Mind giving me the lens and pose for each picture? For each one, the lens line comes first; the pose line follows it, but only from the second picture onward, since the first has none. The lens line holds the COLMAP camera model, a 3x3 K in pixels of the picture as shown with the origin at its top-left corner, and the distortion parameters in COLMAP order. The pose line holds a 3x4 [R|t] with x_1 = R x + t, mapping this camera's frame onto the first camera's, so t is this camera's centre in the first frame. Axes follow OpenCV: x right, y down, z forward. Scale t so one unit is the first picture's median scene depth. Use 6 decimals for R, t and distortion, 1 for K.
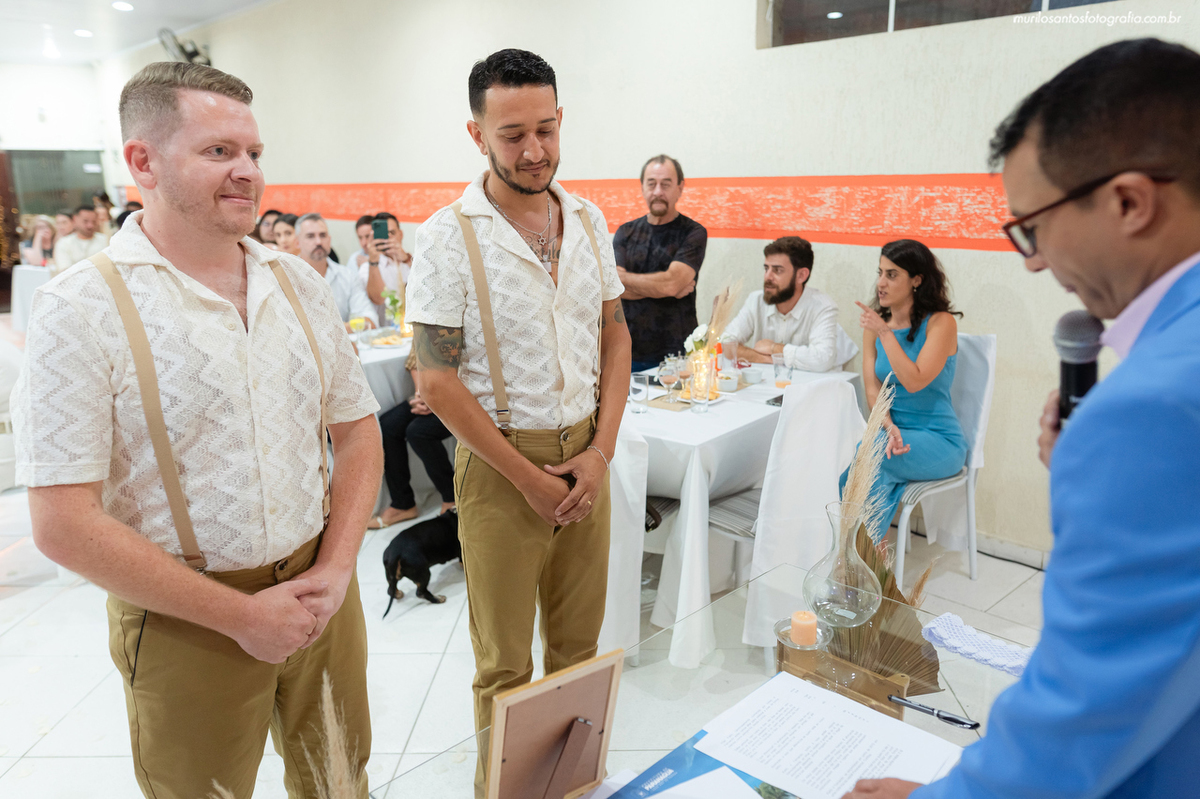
lens RADIAL K [[951.3, 0, 626.1], [0, 951.3, 386.2], [0, 0, 1]] dist [-0.000263, 0.010163]
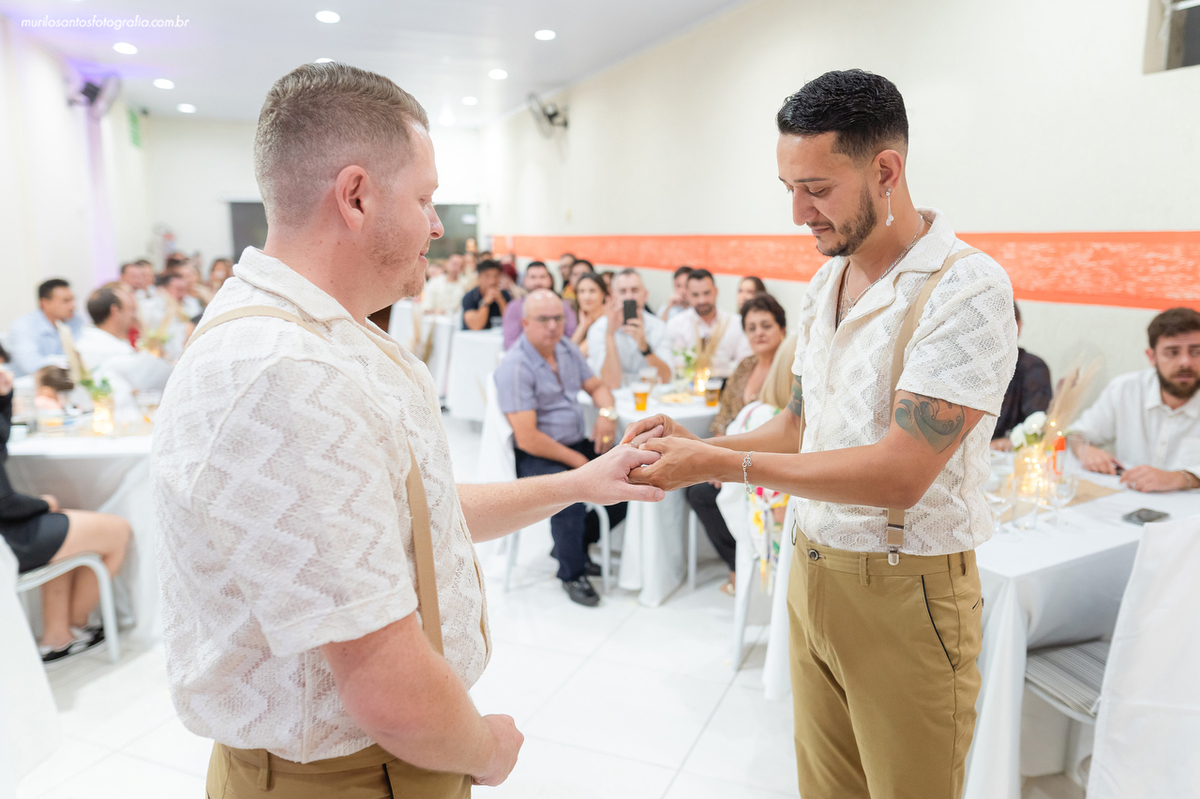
lens RADIAL K [[922.7, 0, 614.1], [0, 922.7, 381.5], [0, 0, 1]] dist [0.000415, 0.009639]
pose [[0.928723, 0.071524, -0.363810, 0.022978], [-0.092105, 0.994965, -0.039516, -0.022196], [0.359152, 0.070208, 0.930634, 0.123159]]
